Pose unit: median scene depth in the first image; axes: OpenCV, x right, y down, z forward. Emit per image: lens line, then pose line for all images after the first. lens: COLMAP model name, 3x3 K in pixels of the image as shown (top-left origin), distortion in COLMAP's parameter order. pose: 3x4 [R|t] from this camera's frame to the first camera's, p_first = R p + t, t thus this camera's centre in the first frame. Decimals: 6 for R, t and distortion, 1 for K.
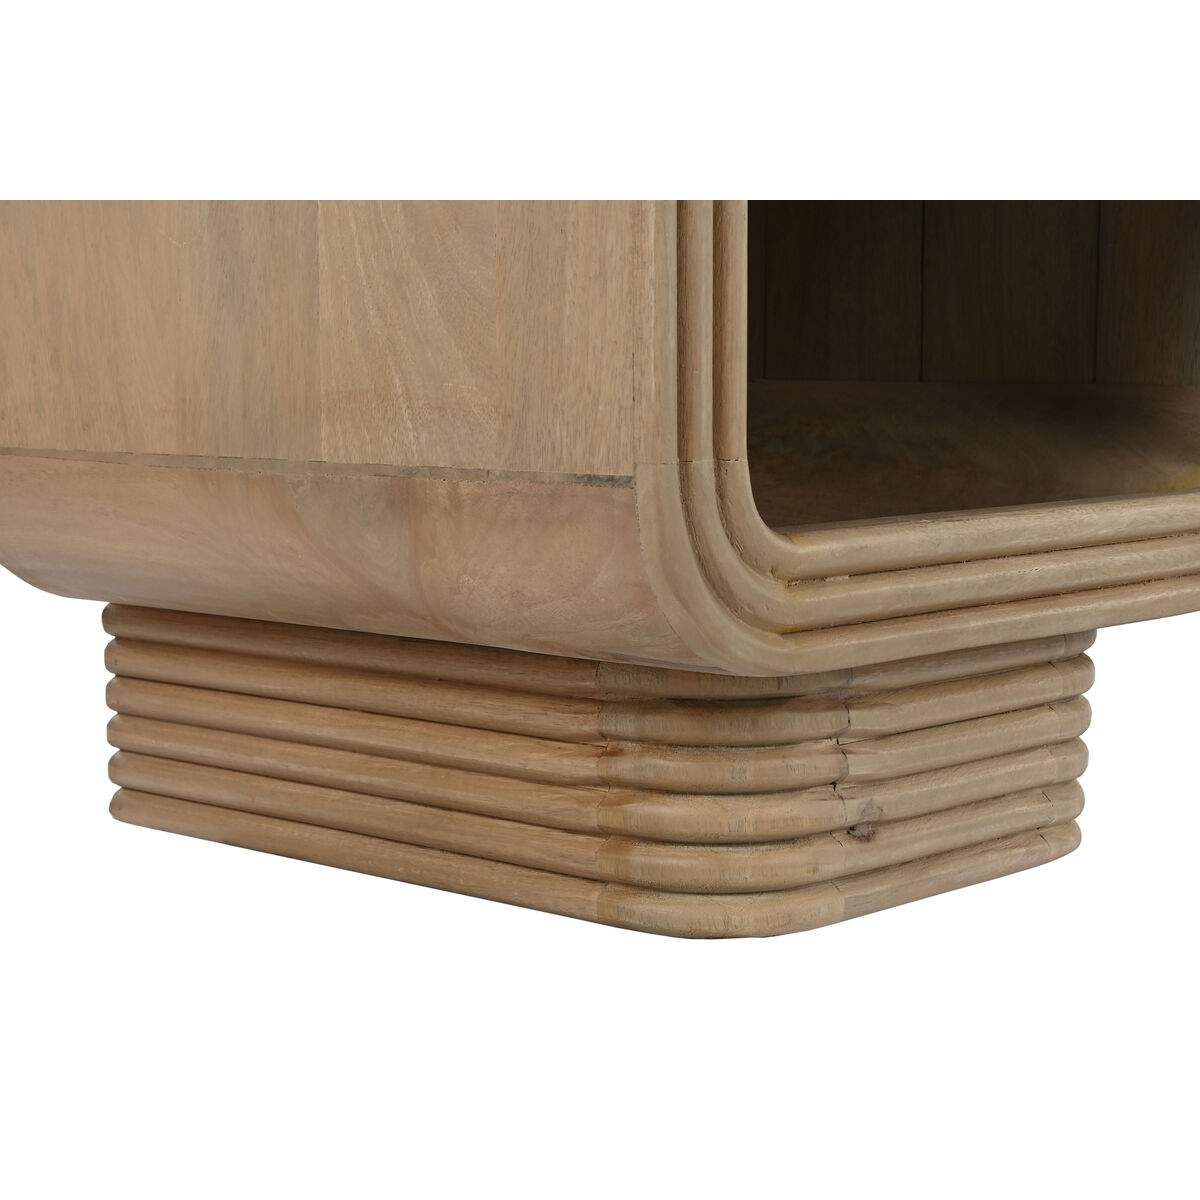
lens RADIAL K [[2548.7, 0, 600.0], [0, 2548.7, 600.0], [0, 0, 1]] dist [-0.010113, 0.046546]
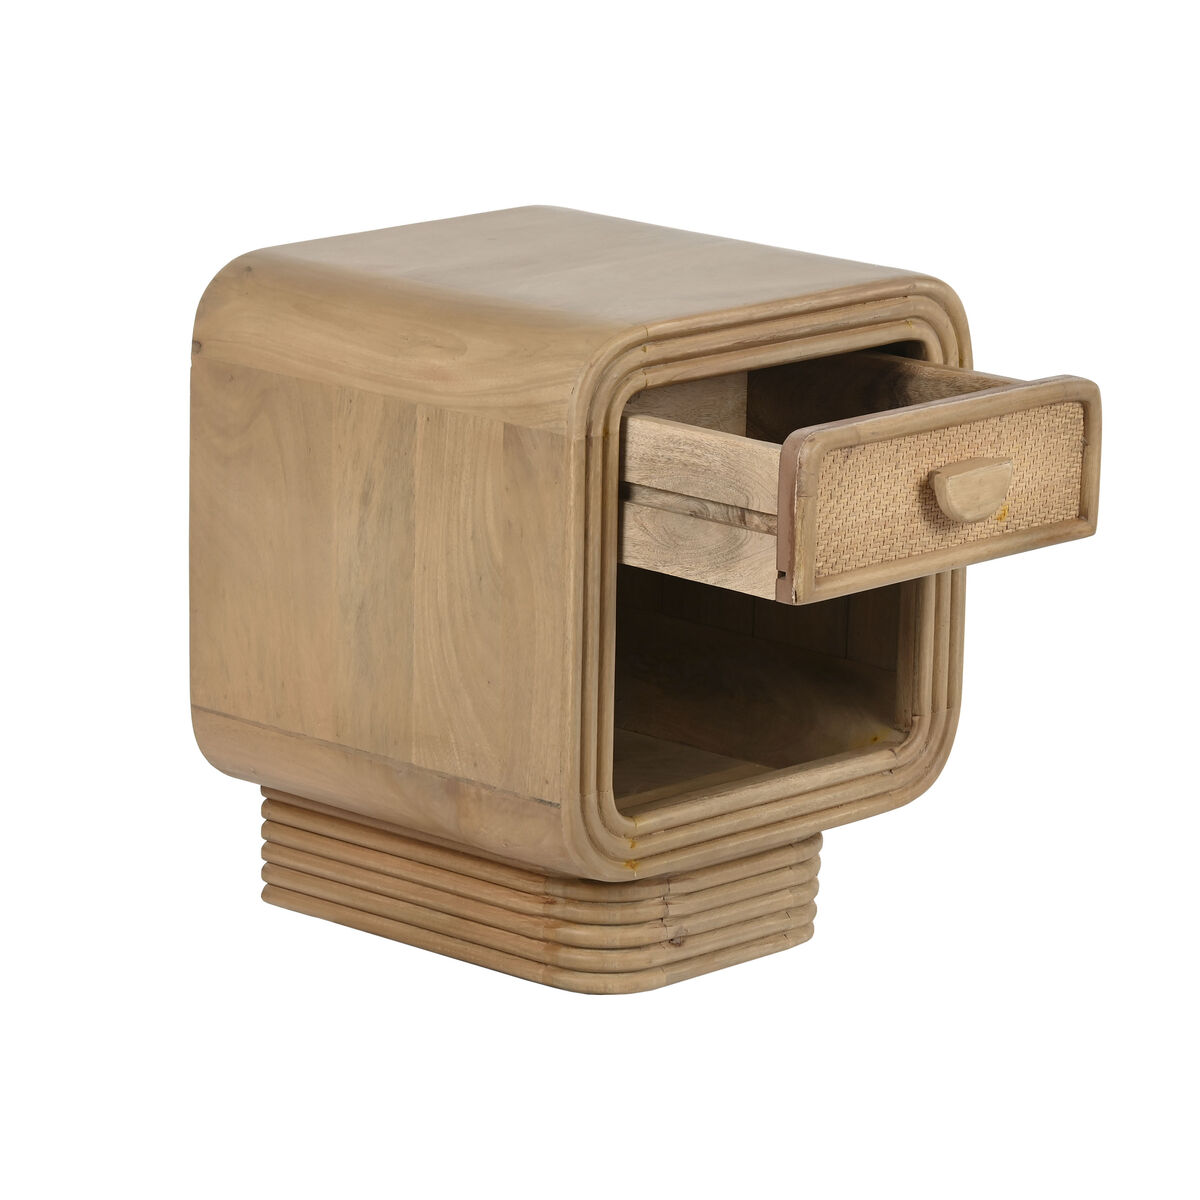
lens RADIAL K [[6092.2, 0, 600.0], [0, 6092.2, 600.0], [0, 0, 1]] dist [0.051755, -0.379453]
pose [[0.999743, 0.022598, -0.001980, 0.047610], [-0.022177, 0.991997, 0.124302, -0.776009], [0.004773, -0.124226, 0.992242, -3.745232]]
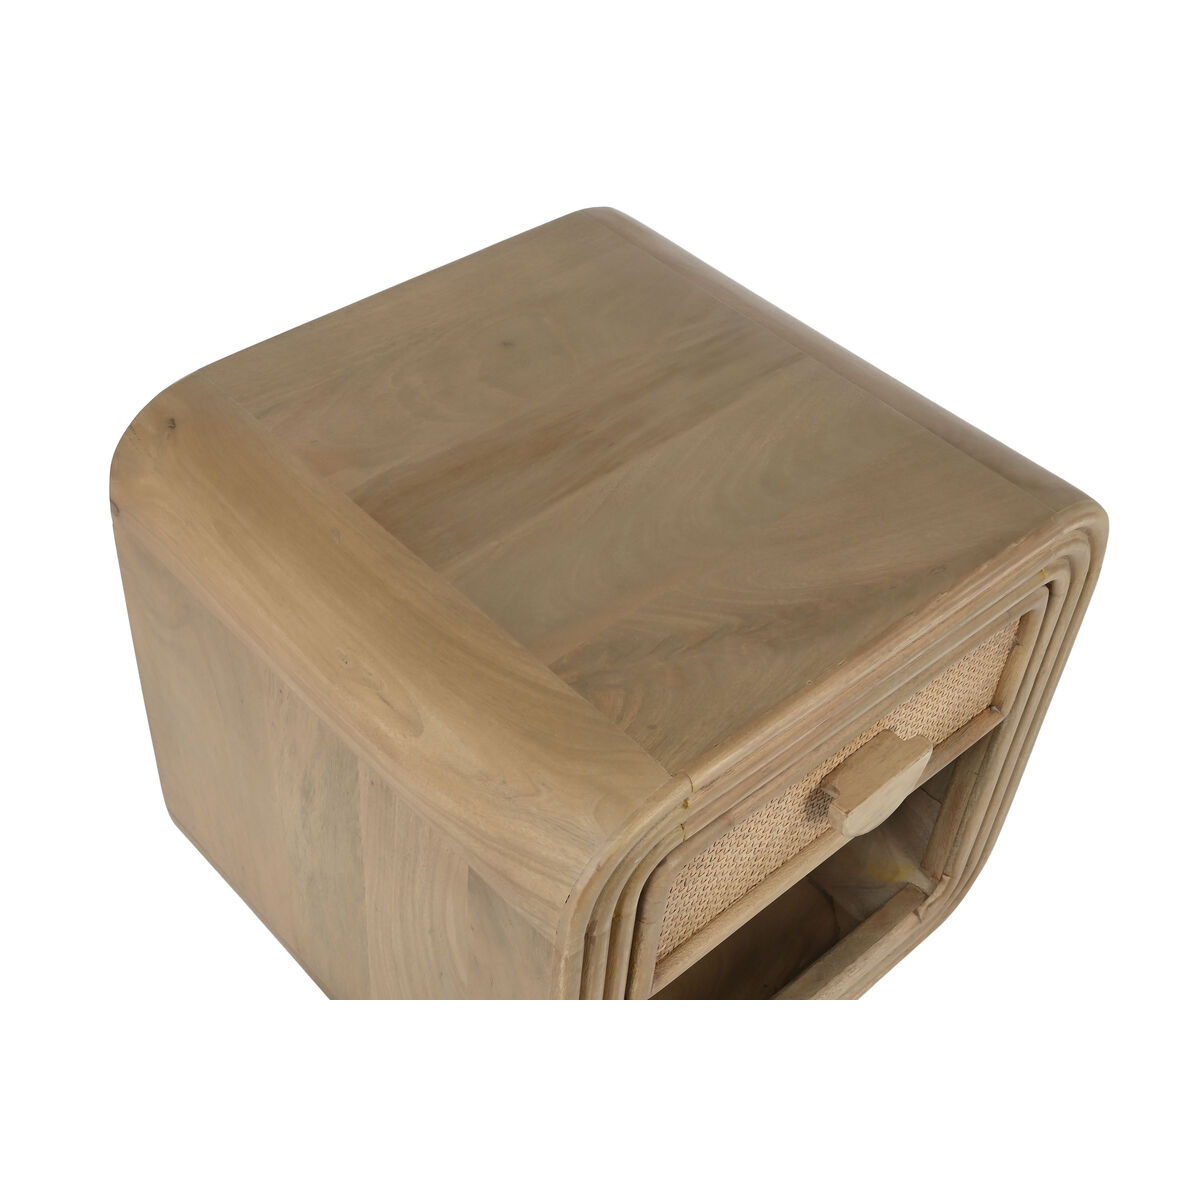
lens RADIAL K [[1509.5, 0, 563.0], [0, 1509.5, 730.1], [0, 0, 1]] dist [-0.004995, -0.006217]
pose [[0.995228, 0.097164, -0.009023, 0.010902], [-0.067264, 0.750071, 0.657927, -0.900127], [0.070695, -0.654180, 0.753027, 0.333266]]
